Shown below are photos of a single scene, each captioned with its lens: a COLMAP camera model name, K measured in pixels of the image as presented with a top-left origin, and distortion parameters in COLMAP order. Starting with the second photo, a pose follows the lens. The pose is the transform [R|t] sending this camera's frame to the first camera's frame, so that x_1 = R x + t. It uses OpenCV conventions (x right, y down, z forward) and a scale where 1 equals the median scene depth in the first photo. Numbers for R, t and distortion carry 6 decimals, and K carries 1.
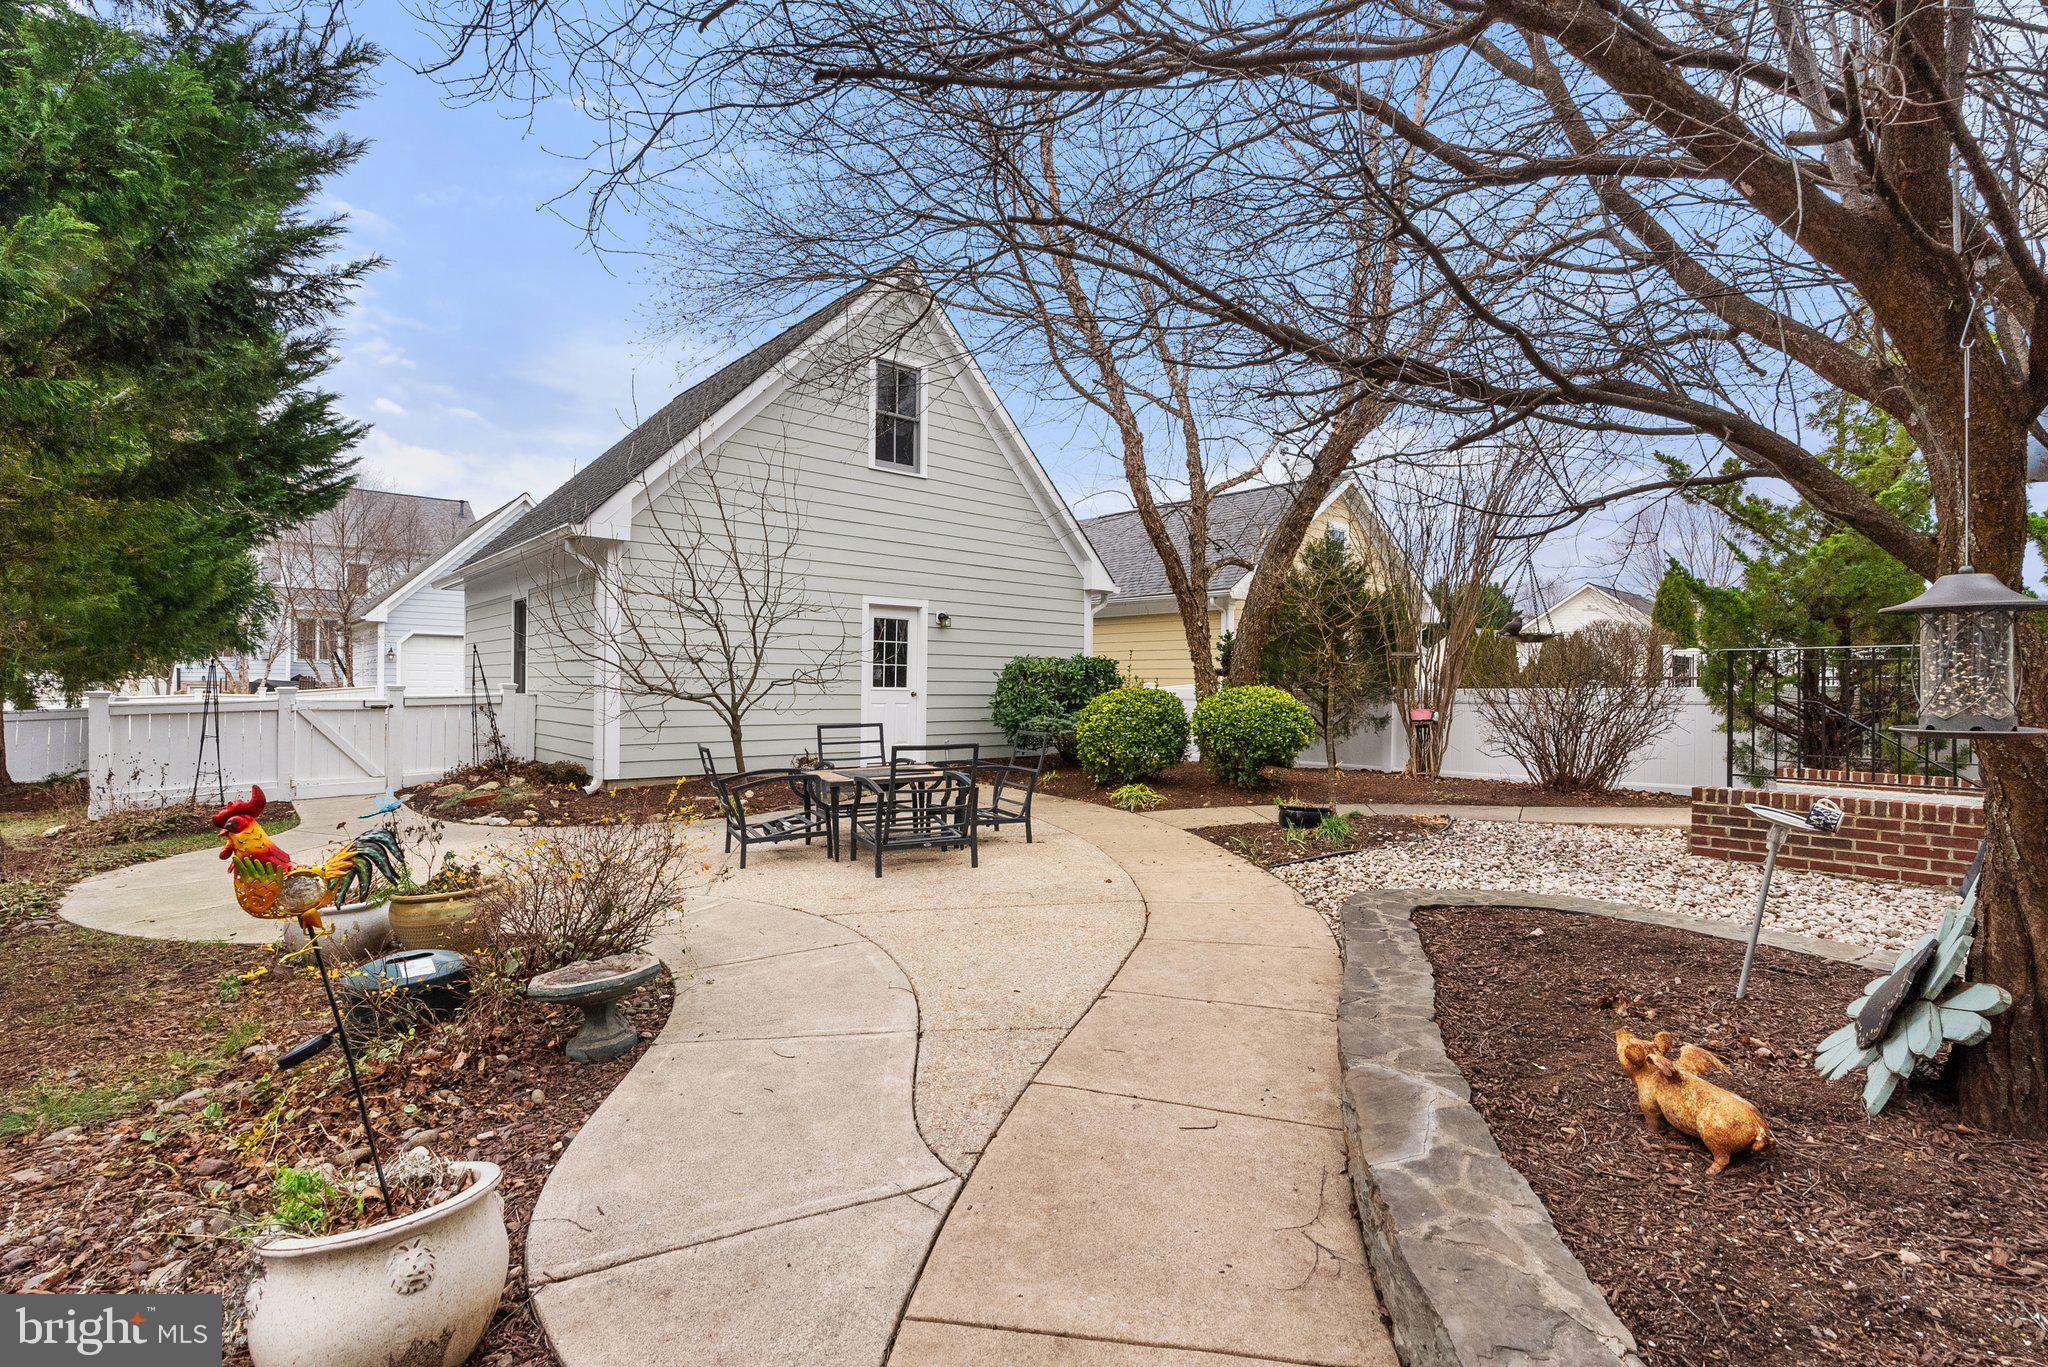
lens RADIAL K [[888.0, 0, 1010.5], [0, 888.0, 671.8], [0, 0, 1]] dist [-0.000799, 0.000187]
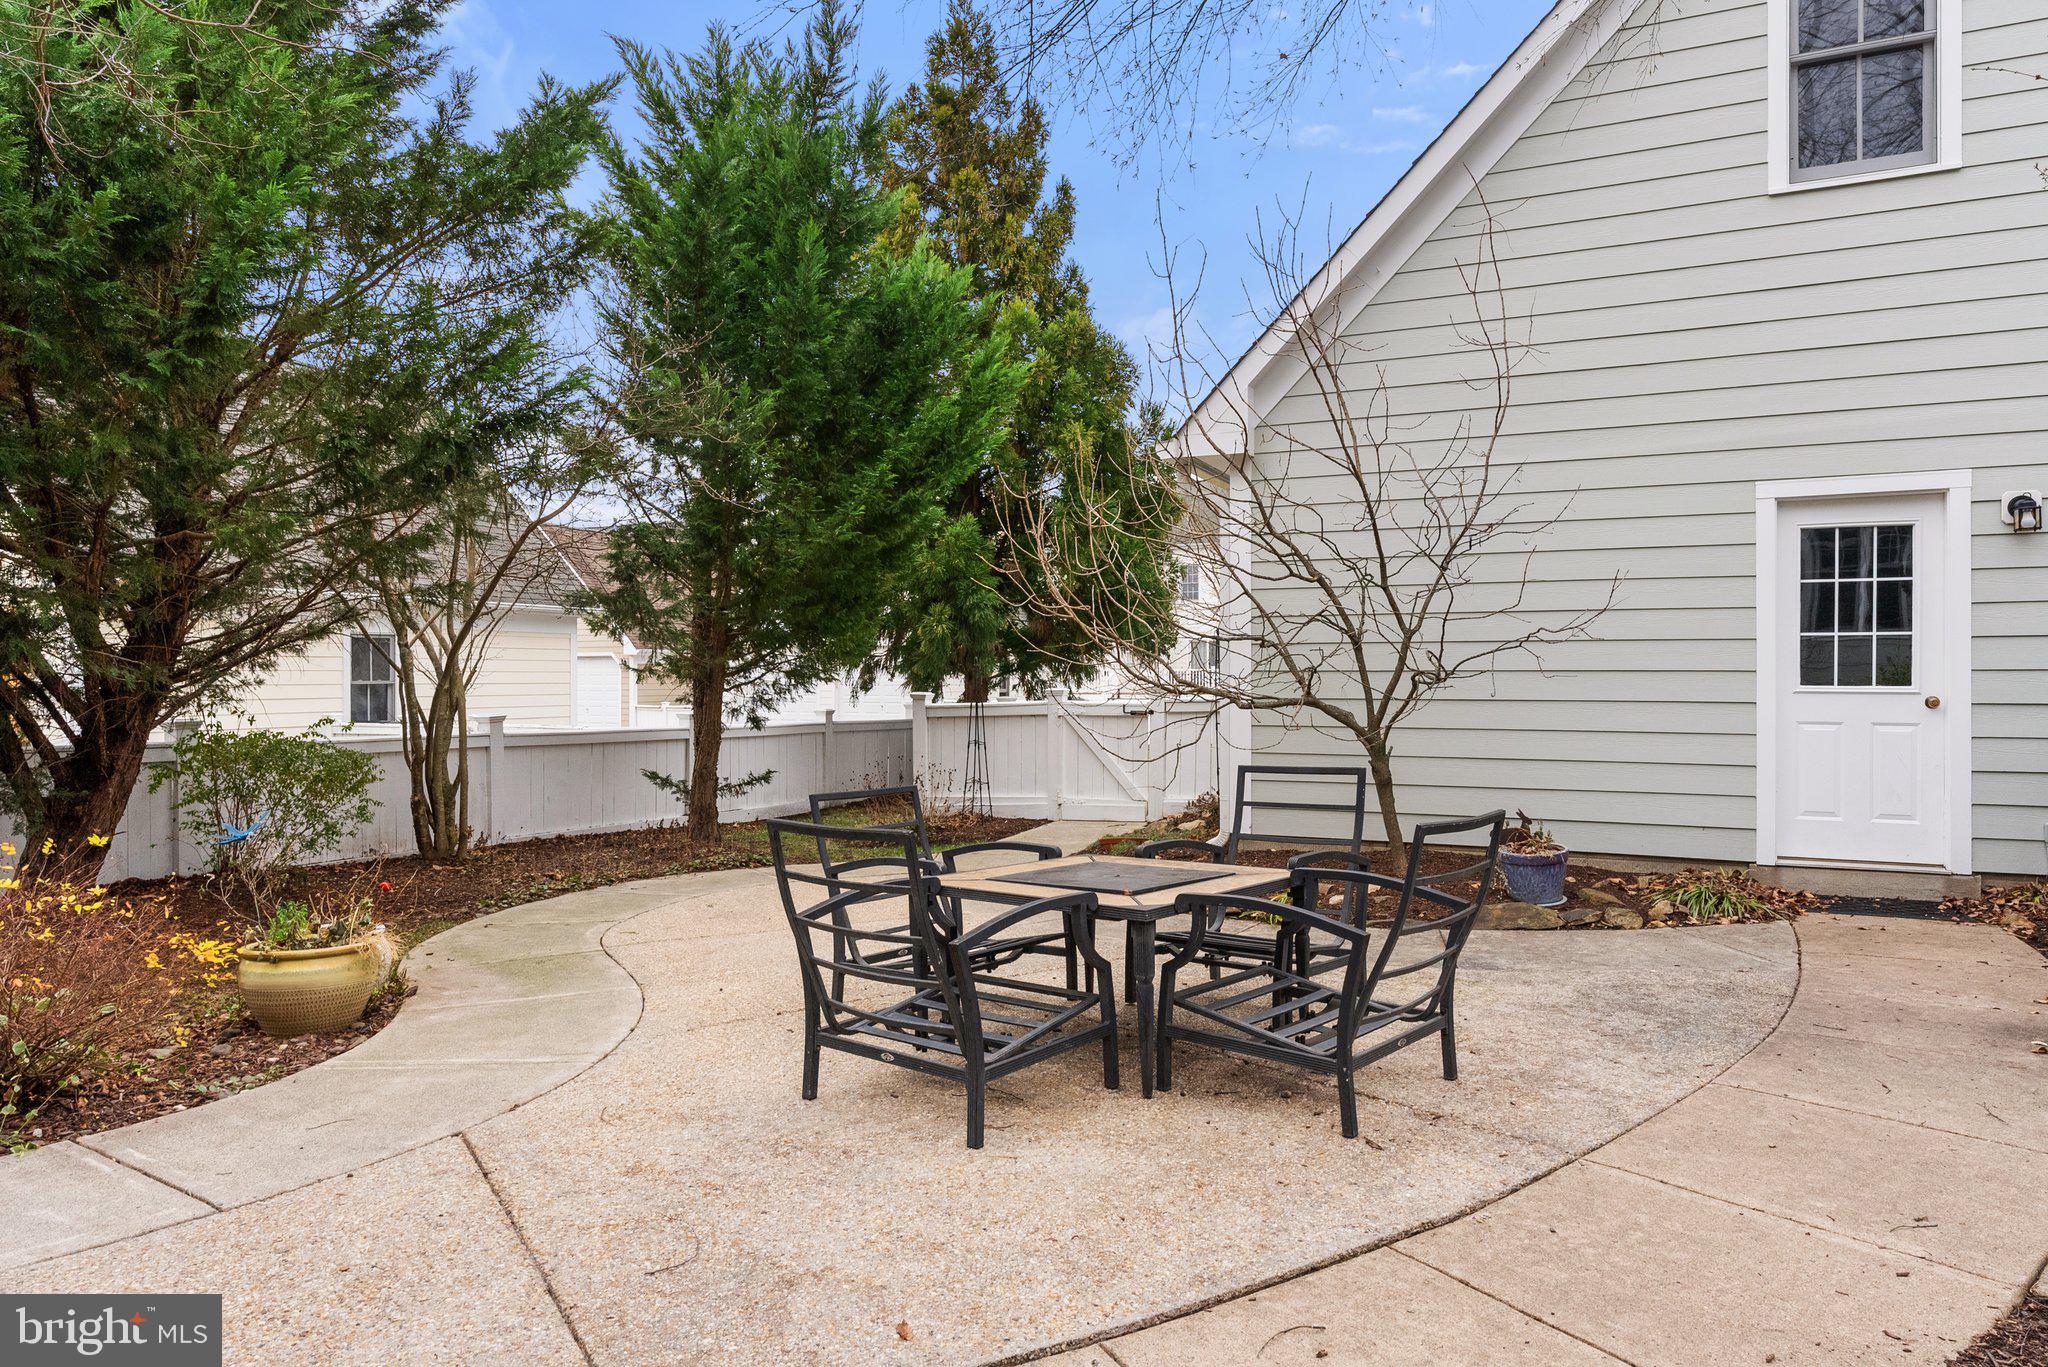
lens RADIAL K [[1234.9, 0, 1023.2], [0, 1234.9, 684.7], [0, 0, 1]] dist [-0.000265, 0.000377]
pose [[0.439624, -0.004762, -0.898170, 0.226061], [0.020593, 0.999777, 0.004779, 0.005506], [0.897946, -0.020597, 0.439623, 0.379355]]
